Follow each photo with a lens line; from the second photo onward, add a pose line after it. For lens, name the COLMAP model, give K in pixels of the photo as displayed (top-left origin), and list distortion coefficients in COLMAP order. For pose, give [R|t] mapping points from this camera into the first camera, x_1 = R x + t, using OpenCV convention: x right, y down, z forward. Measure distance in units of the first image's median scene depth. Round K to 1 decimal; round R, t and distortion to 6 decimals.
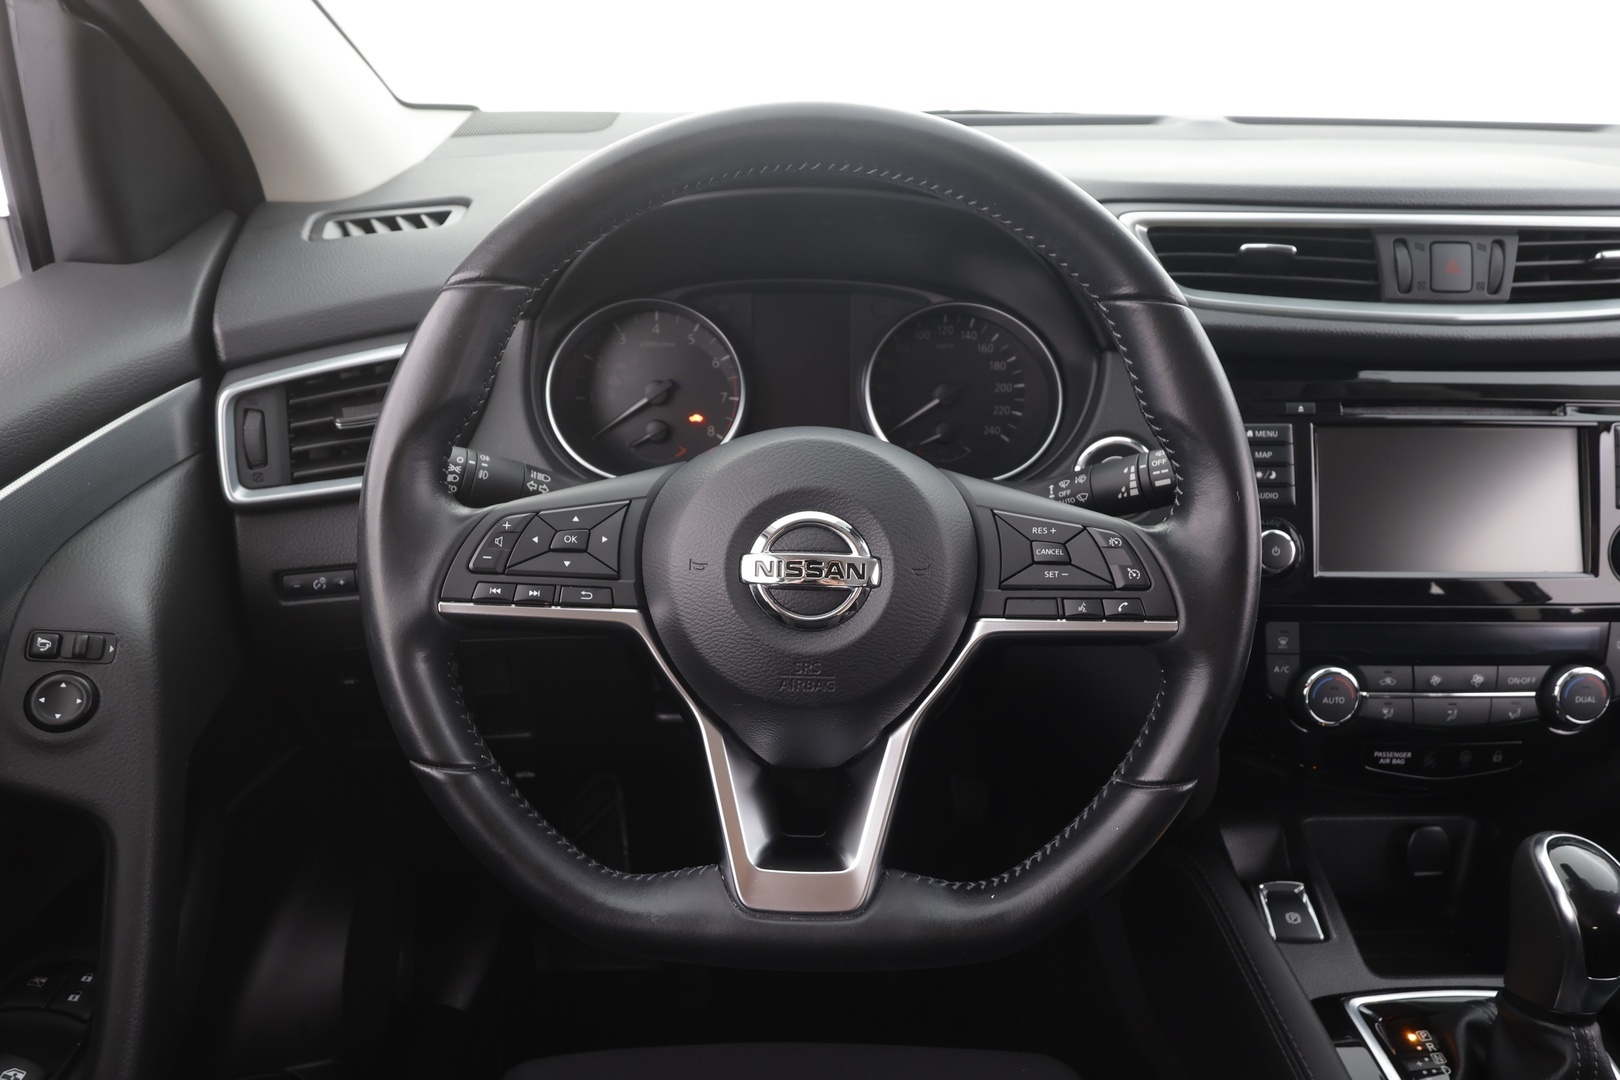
lens RADIAL K [[1047.2, 0, 813.8], [0, 1047.2, 541.5], [0, 0, 1]] dist [0.002155, -0.000768]
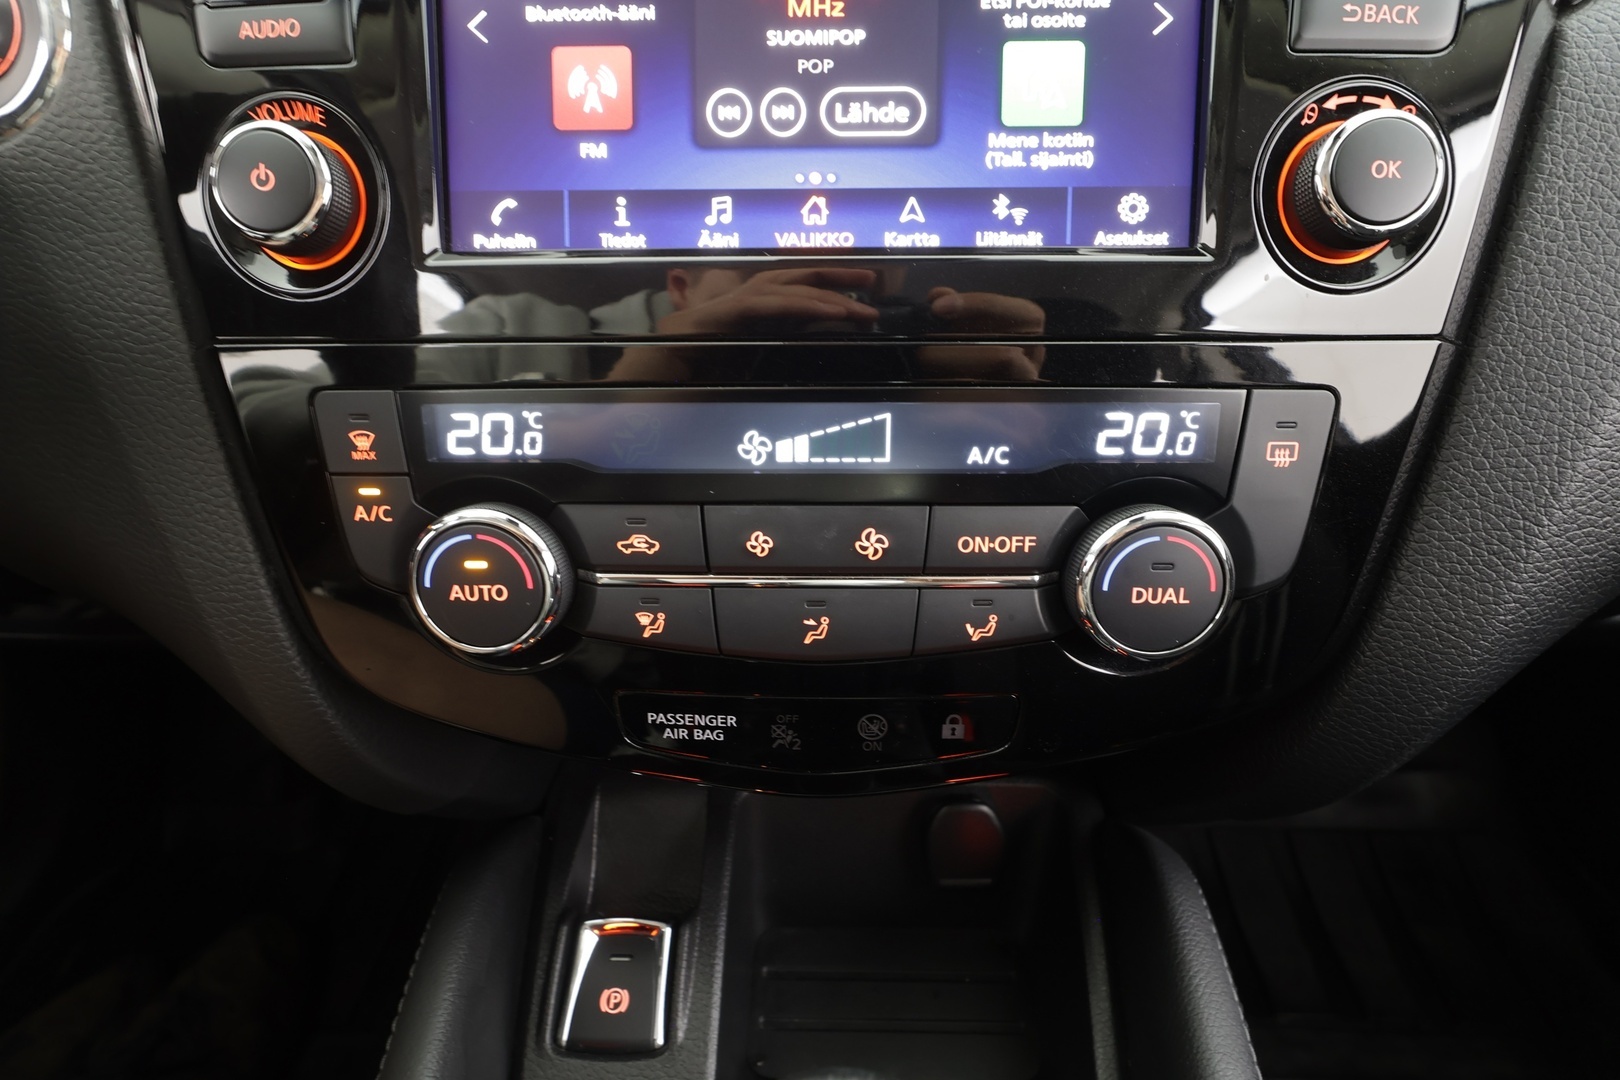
lens RADIAL K [[758.6, 0, 807.9], [0, 758.6, 536.9], [0, 0, 1]] dist [0.003403, 0.002276]
pose [[0.997813, 0.005365, -0.065880, 0.639262], [0.002795, 0.992384, 0.123155, 0.097690], [0.066039, -0.123070, 0.990198, 0.738668]]
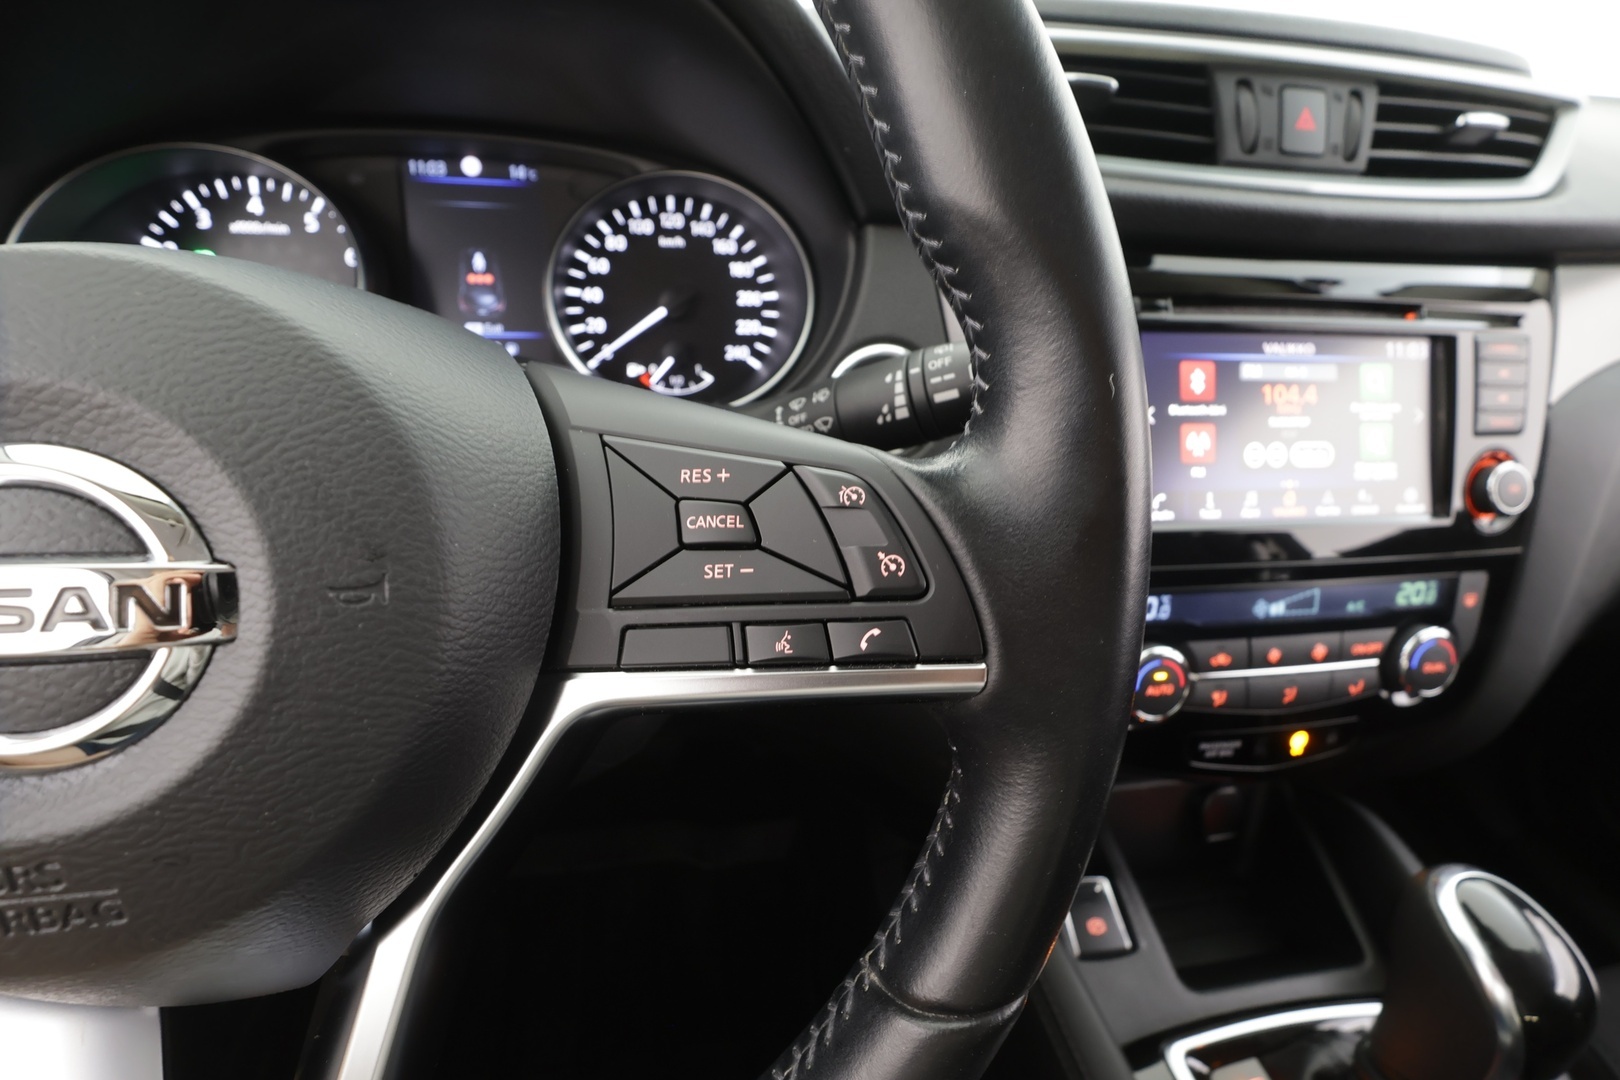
lens RADIAL K [[758.6, 0, 820.7], [0, 758.6, 546.7], [0, 0, 1]] dist [0.003403, 0.002276]
pose [[0.986281, -0.036769, 0.160925, 0.162839], [0.024724, 0.996784, 0.076219, -0.002886], [-0.163210, -0.071195, 0.984019, 0.498391]]
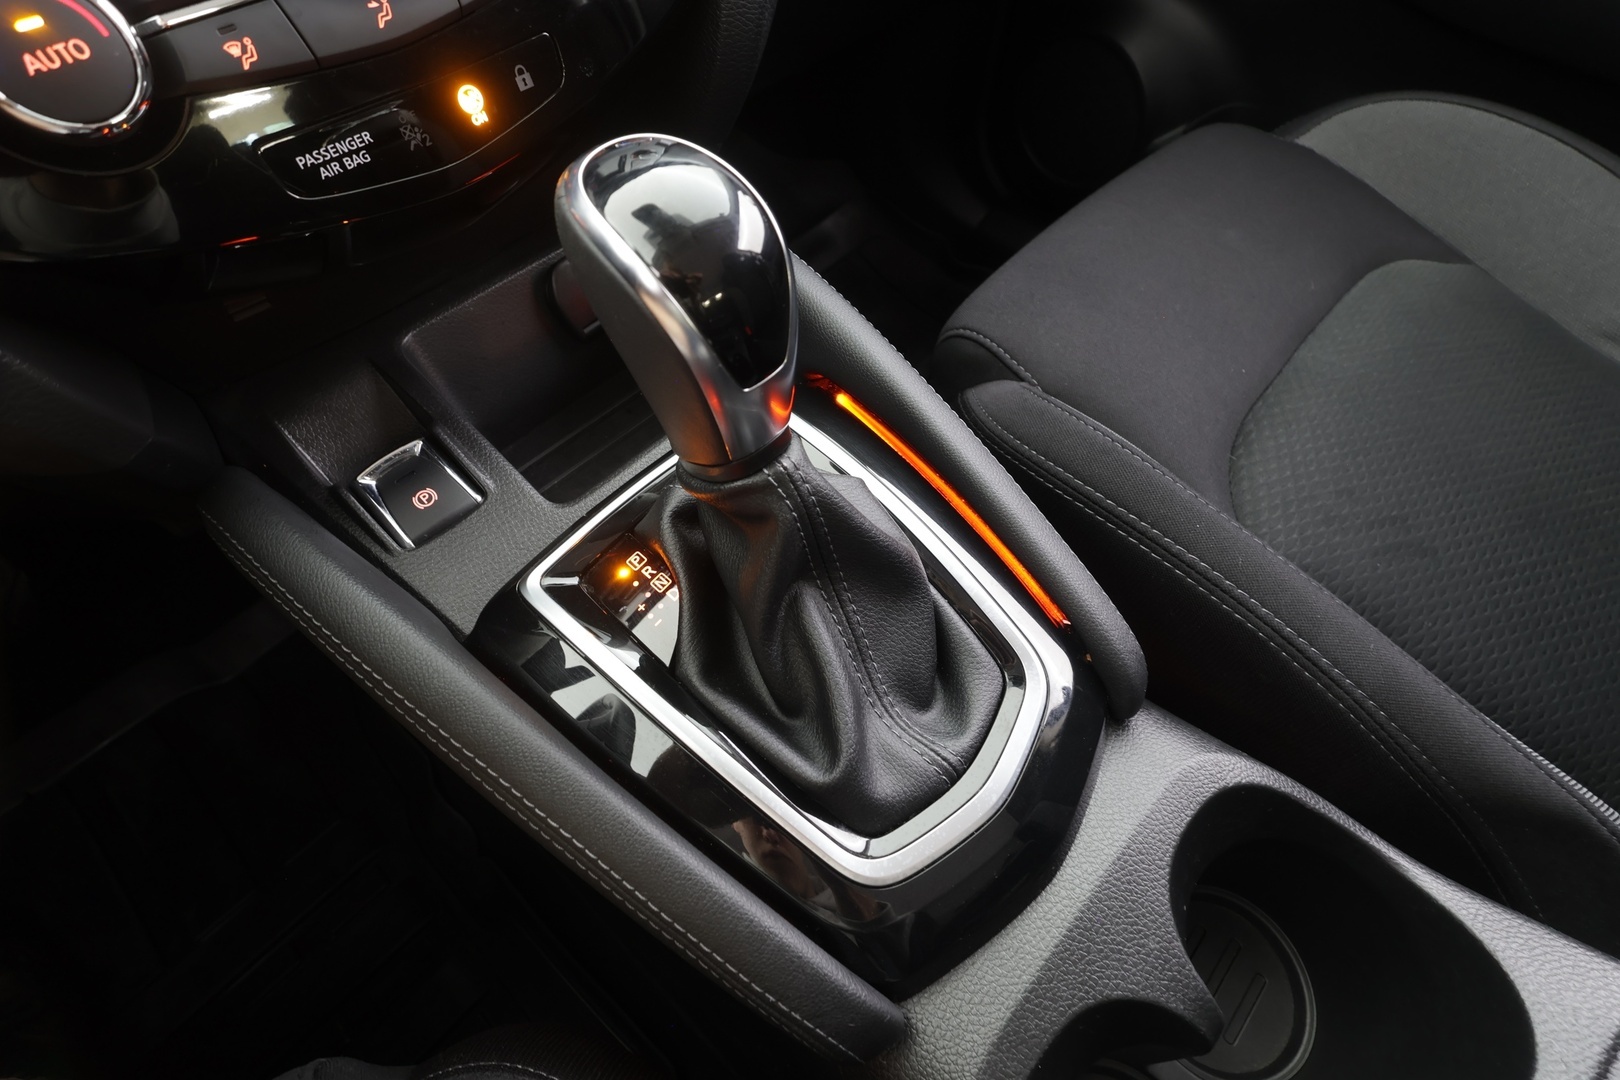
lens RADIAL K [[758.6, 0, 812.0], [0, 758.6, 541.1], [0, 0, 1]] dist [0.003403, 0.002276]
pose [[0.708550, -0.596776, 0.376584, 0.483232], [0.346199, 0.759002, 0.551418, 0.230935], [-0.614901, -0.260335, 0.744394, 0.567966]]
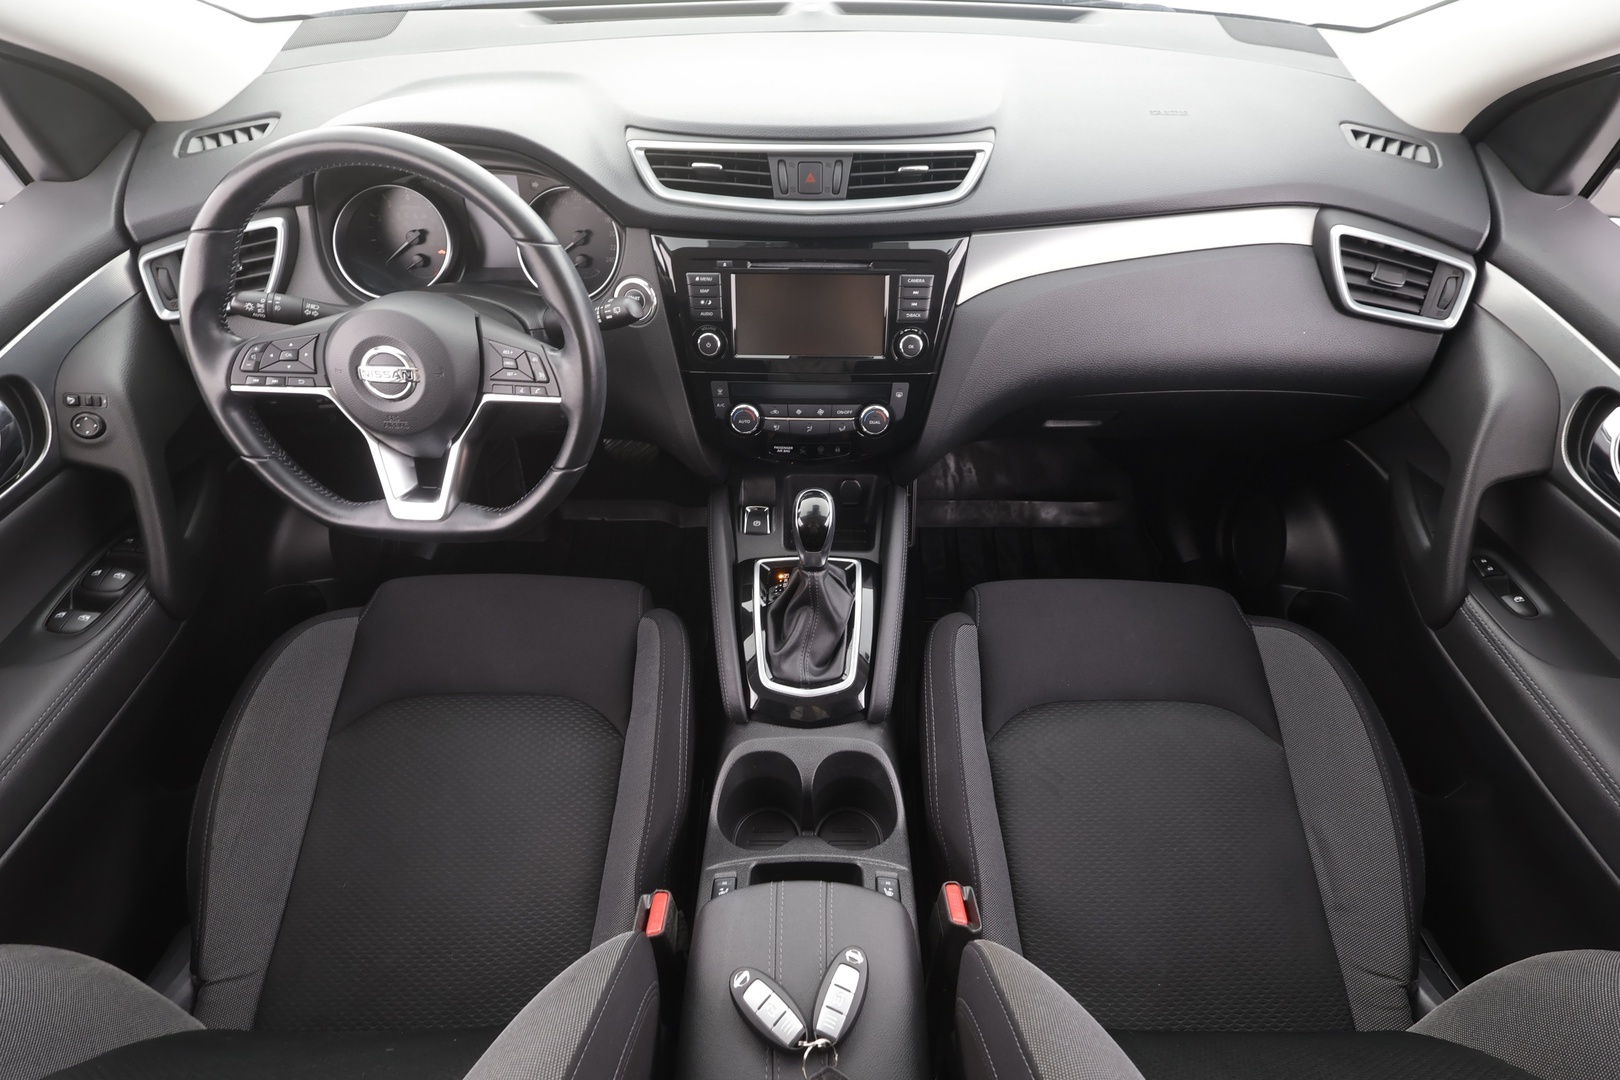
lens RADIAL K [[758.6, 0, 802.2], [0, 758.6, 541.1], [0, 0, 1]] dist [0.003403, 0.002276]
pose [[0.999089, 0.018516, -0.038437, 0.669679], [-0.002844, 0.927819, 0.373021, -0.175737], [0.042569, -0.372572, 0.927026, -0.414226]]
